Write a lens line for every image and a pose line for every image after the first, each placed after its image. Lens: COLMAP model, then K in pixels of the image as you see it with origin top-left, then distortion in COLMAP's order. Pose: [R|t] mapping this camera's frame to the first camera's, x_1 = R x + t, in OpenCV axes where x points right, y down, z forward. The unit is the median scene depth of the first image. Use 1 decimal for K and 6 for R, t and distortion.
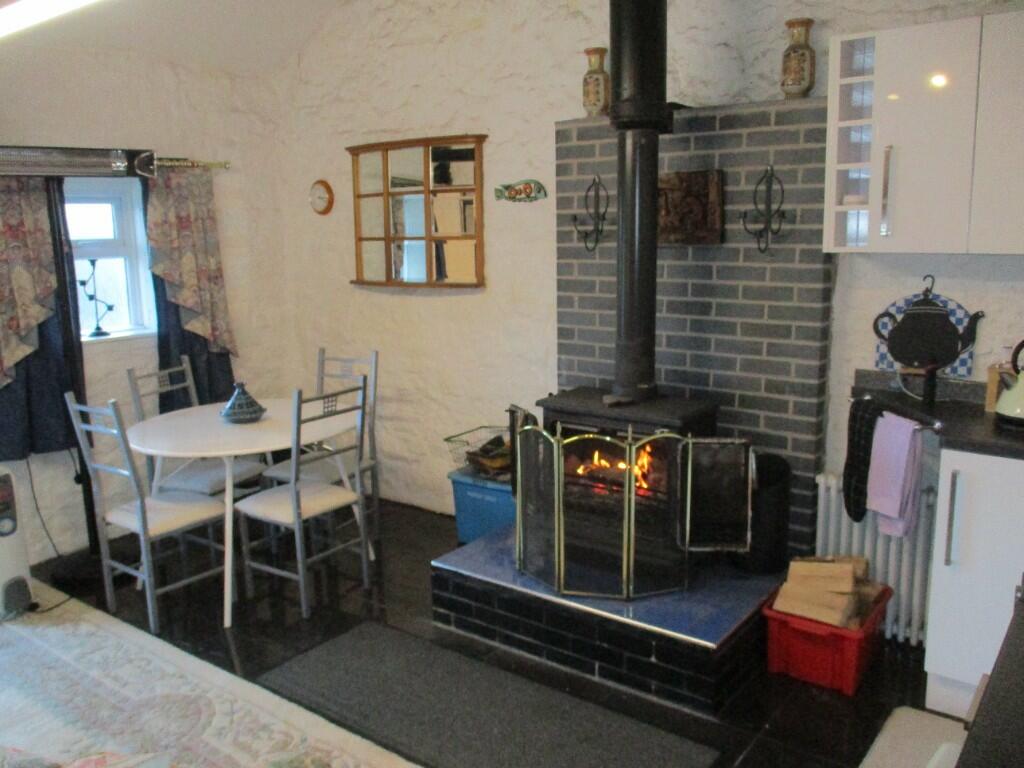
lens RADIAL K [[873.3, 0, 511.4], [0, 873.3, 385.6], [0, 0, 1]] dist [-0.023298, 0.038138]
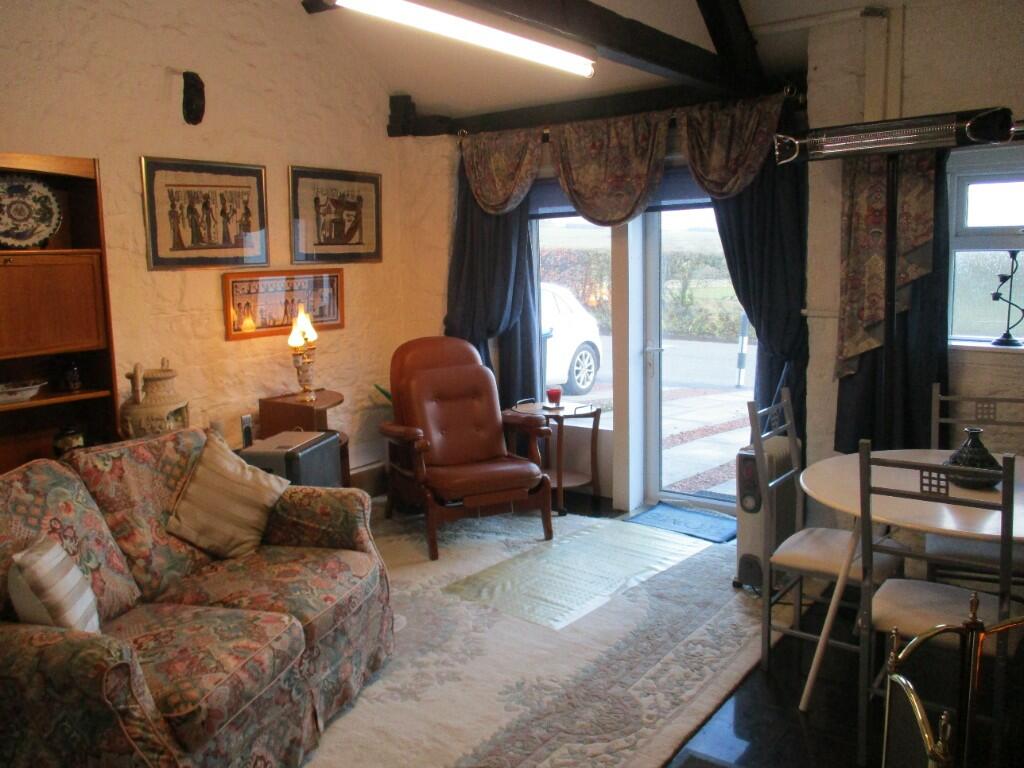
lens RADIAL K [[873.3, 0, 512.9], [0, 873.3, 377.3], [0, 0, 1]] dist [-0.023298, 0.038138]
pose [[0.027251, 0.179164, -0.983442, 0.404347], [-0.177839, 0.968982, 0.171601, -0.109915], [0.983682, 0.170218, 0.058268, 0.651681]]
